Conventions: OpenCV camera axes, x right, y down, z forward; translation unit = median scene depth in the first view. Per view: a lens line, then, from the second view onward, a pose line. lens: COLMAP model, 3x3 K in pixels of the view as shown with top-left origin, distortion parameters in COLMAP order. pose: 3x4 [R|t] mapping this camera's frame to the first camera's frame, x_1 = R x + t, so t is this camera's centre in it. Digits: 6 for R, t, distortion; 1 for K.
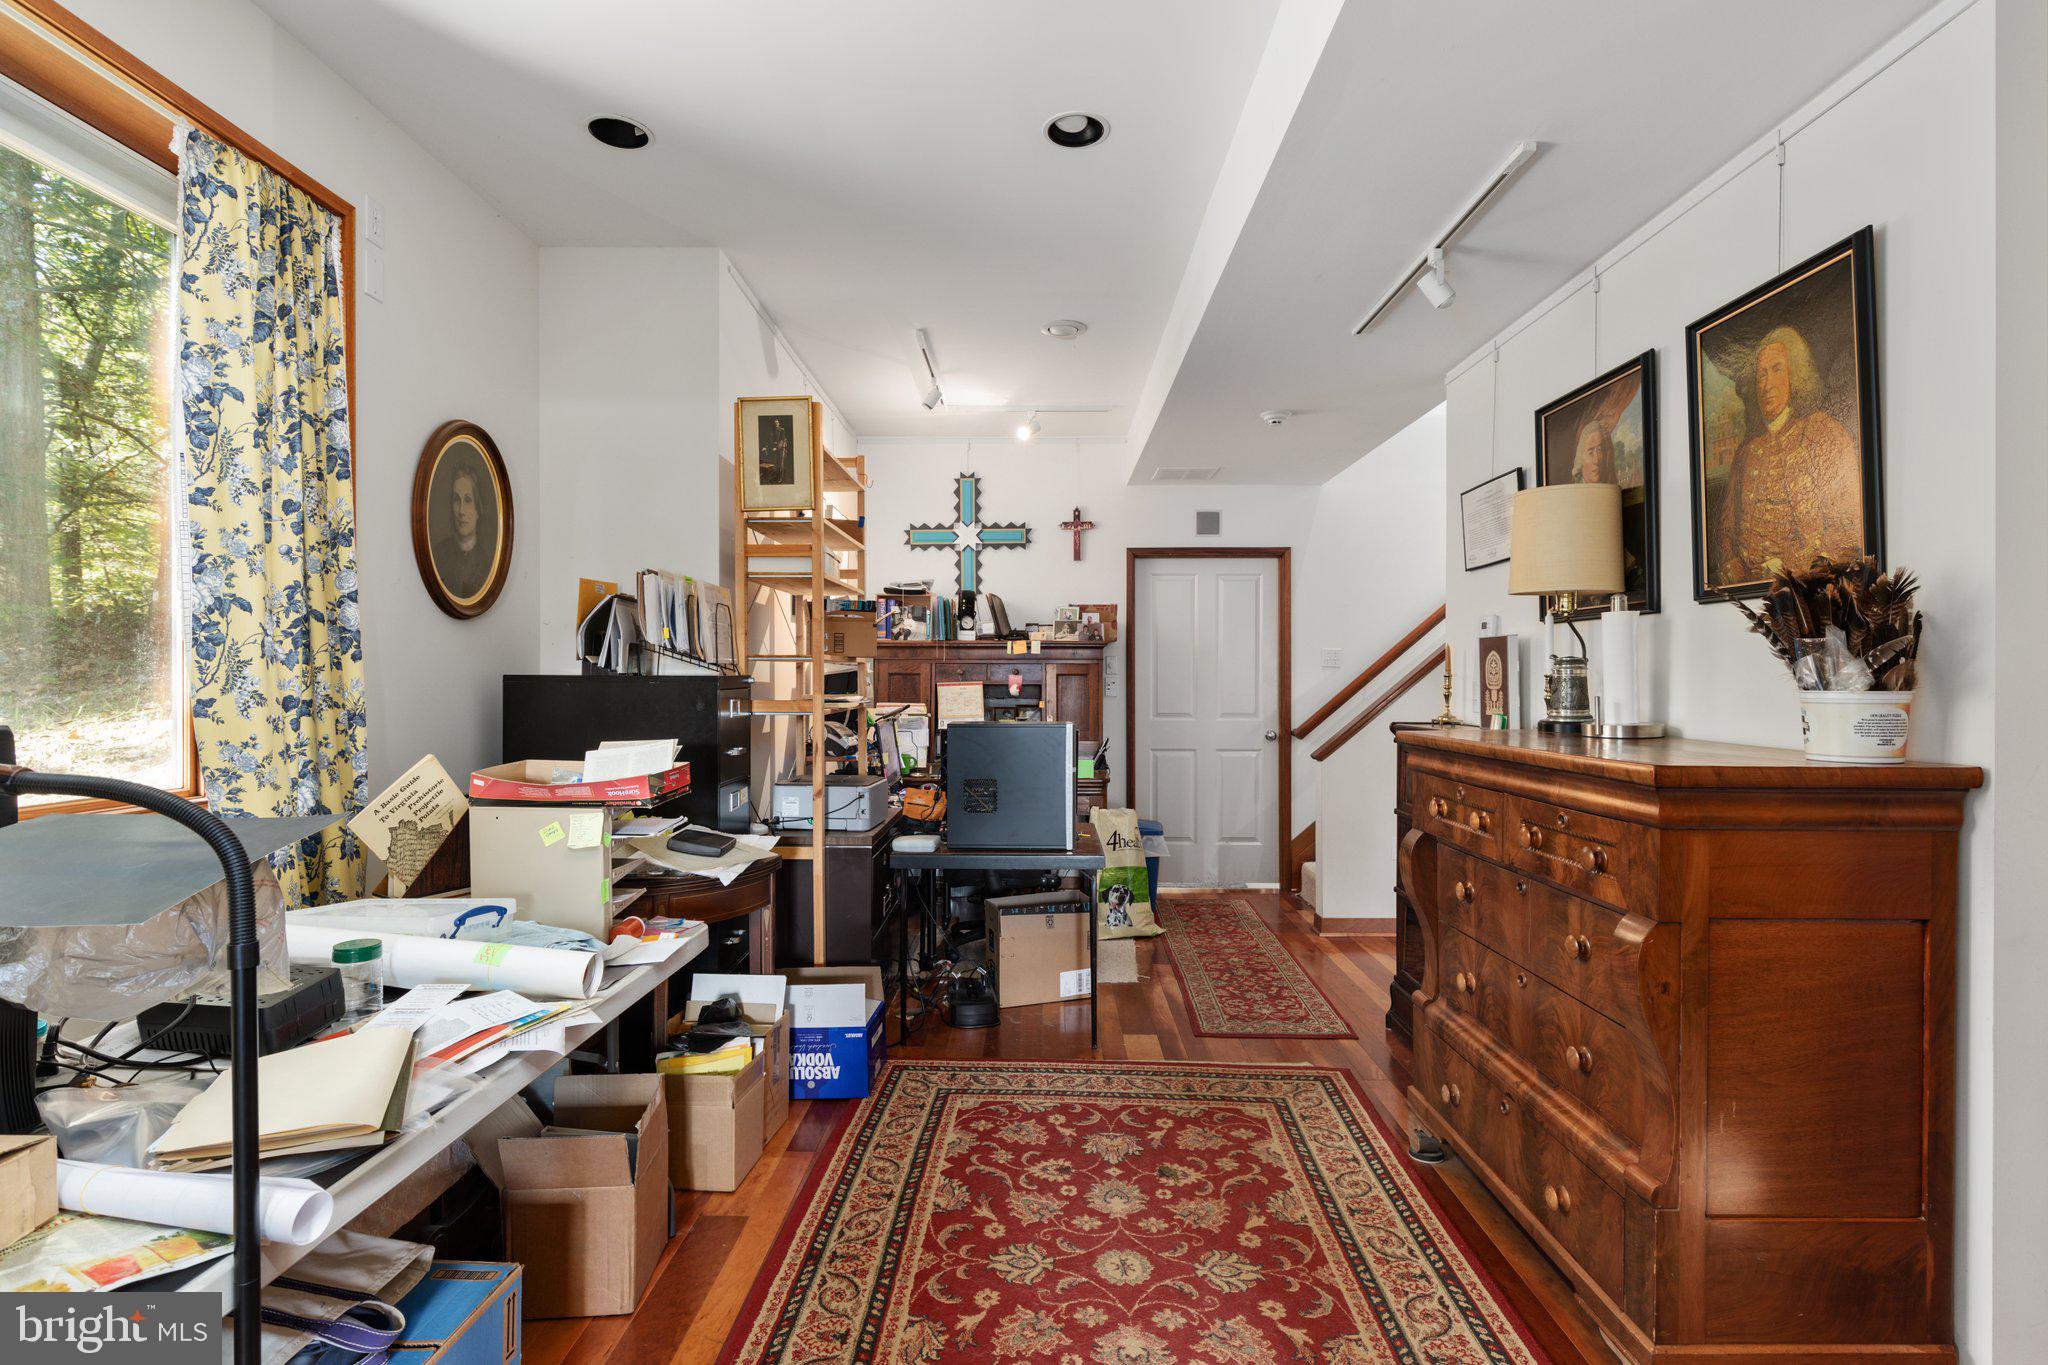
lens RADIAL K [[1021.4, 0, 1015.7], [0, 1021.4, 680.8], [0, 0, 1]] dist [-0.000250, -0.000221]
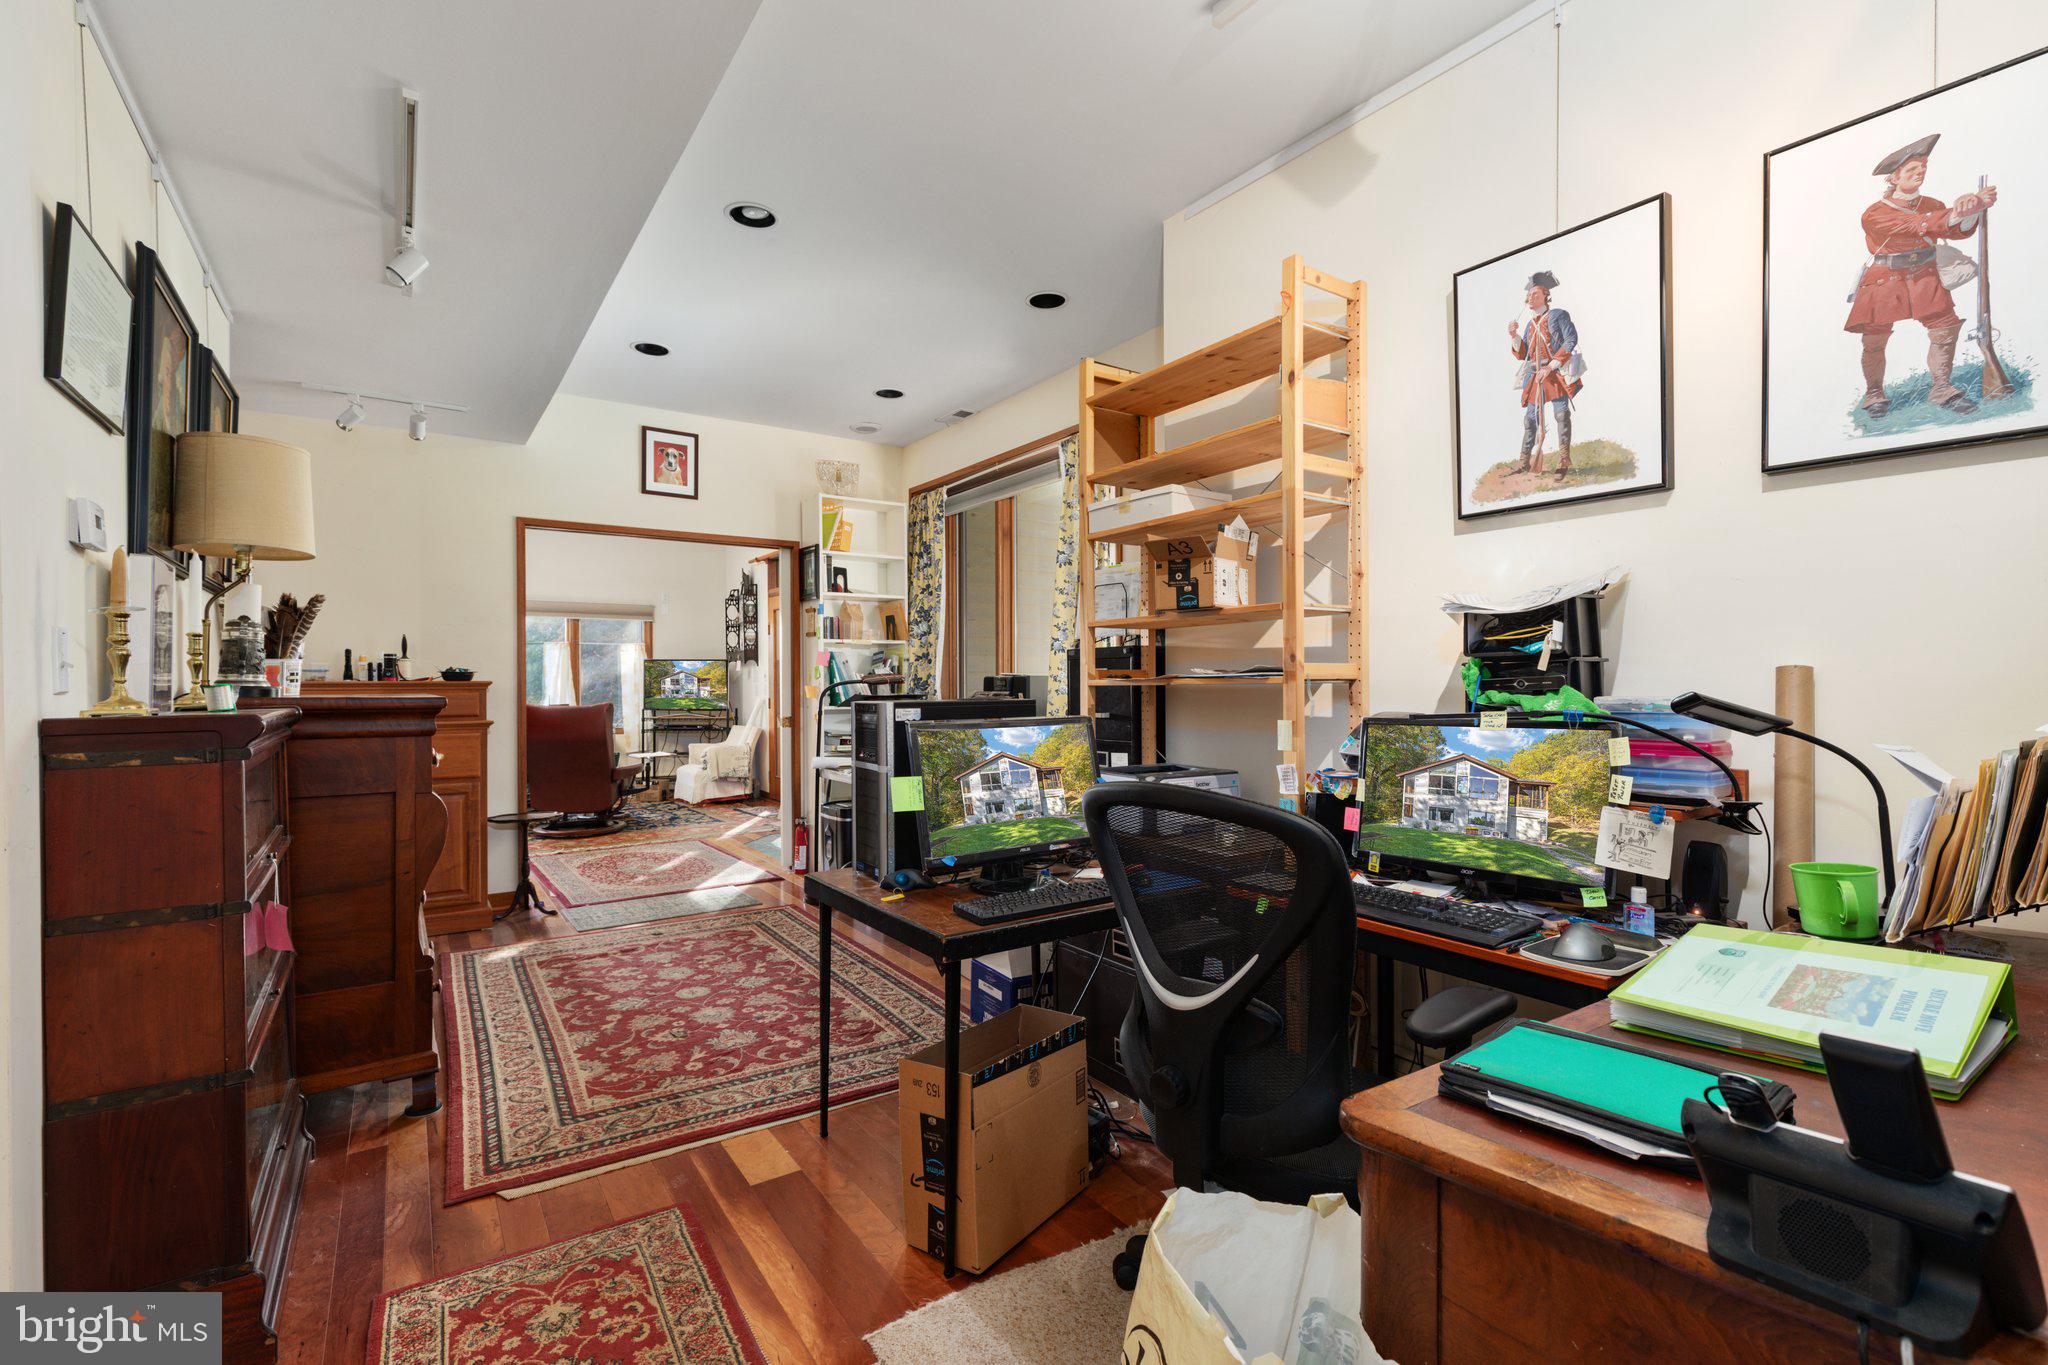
lens RADIAL K [[924.7, 0, 1028.8], [0, 924.7, 678.1], [0, 0, 1]] dist [0.008322, -0.001146]
pose [[-0.813652, 0.003132, -0.581343, 0.471577], [0.004074, 0.999992, -0.000314, 0.036112], [0.581338, -0.002624, -0.813658, 2.222335]]
